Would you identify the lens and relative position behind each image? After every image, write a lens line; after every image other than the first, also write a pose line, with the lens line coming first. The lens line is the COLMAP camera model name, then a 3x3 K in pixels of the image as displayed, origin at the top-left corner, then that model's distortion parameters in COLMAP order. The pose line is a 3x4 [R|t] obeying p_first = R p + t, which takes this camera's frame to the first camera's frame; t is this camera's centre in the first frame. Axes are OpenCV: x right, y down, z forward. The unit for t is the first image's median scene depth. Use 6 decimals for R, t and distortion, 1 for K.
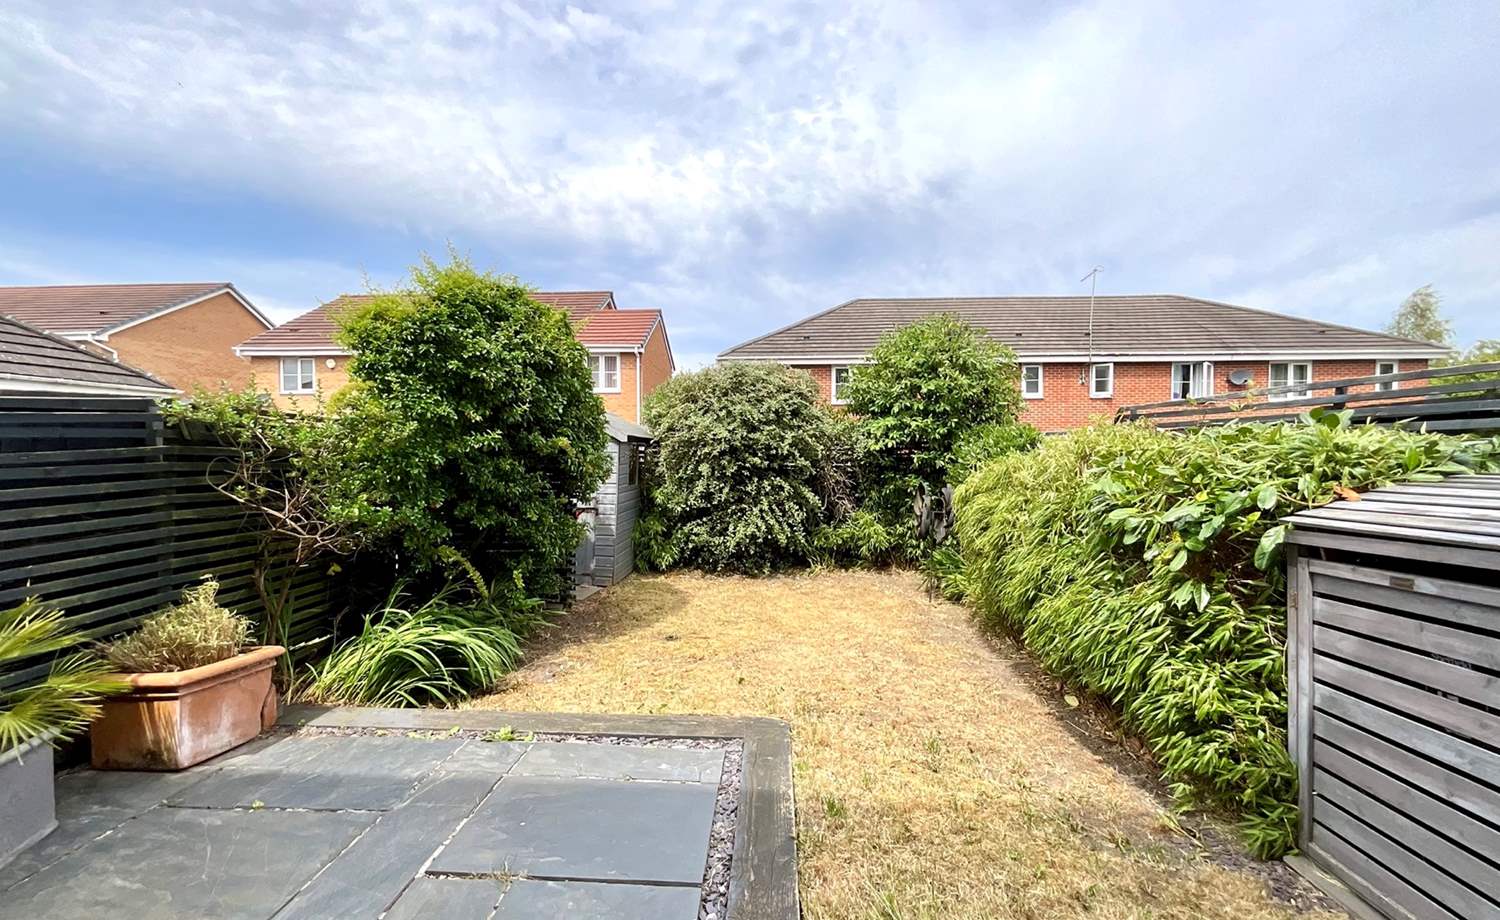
lens RADIAL K [[612.1, 0, 748.0], [0, 612.1, 464.6], [0, 0, 1]] dist [-0.000301, 0.000618]
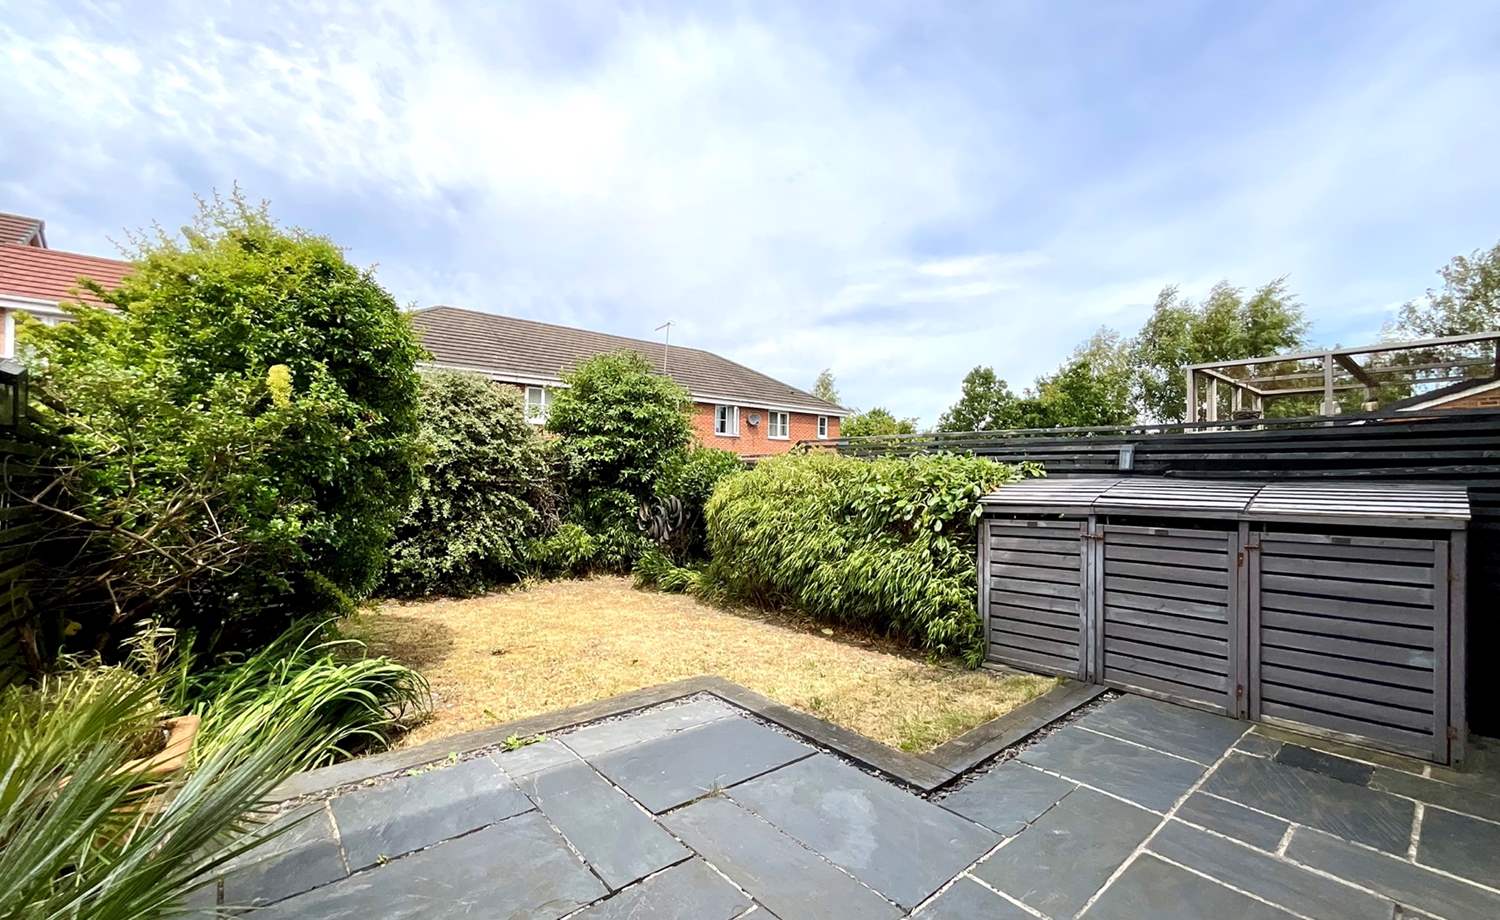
lens RADIAL K [[612.1, 0, 747.3], [0, 612.1, 462.4], [0, 0, 1]] dist [-0.000301, 0.000618]
pose [[0.733322, 0.024323, 0.679446, -0.337612], [0.000643, 0.999335, -0.036469, 0.009748], [-0.679881, 0.027181, 0.732818, 0.001066]]
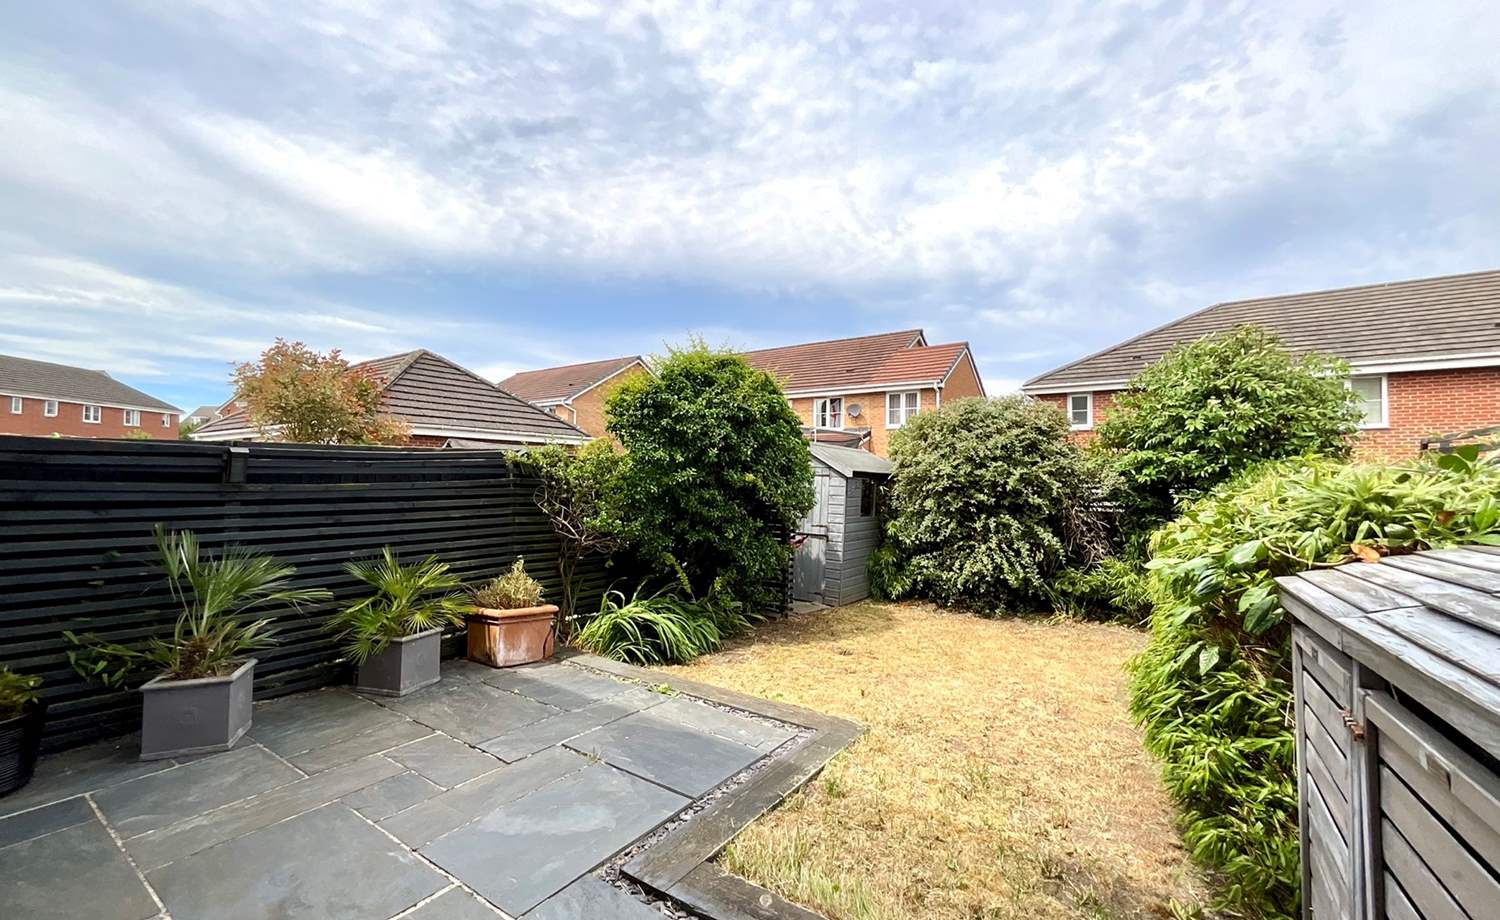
lens RADIAL K [[612.1, 0, 748.6], [0, 612.1, 454.0], [0, 0, 1]] dist [-0.000301, 0.000618]
pose [[0.852519, -0.009002, -0.522619, 0.209138], [-0.027801, 0.997656, -0.062535, -0.003691], [0.521956, 0.067841, 0.850270, -0.047538]]
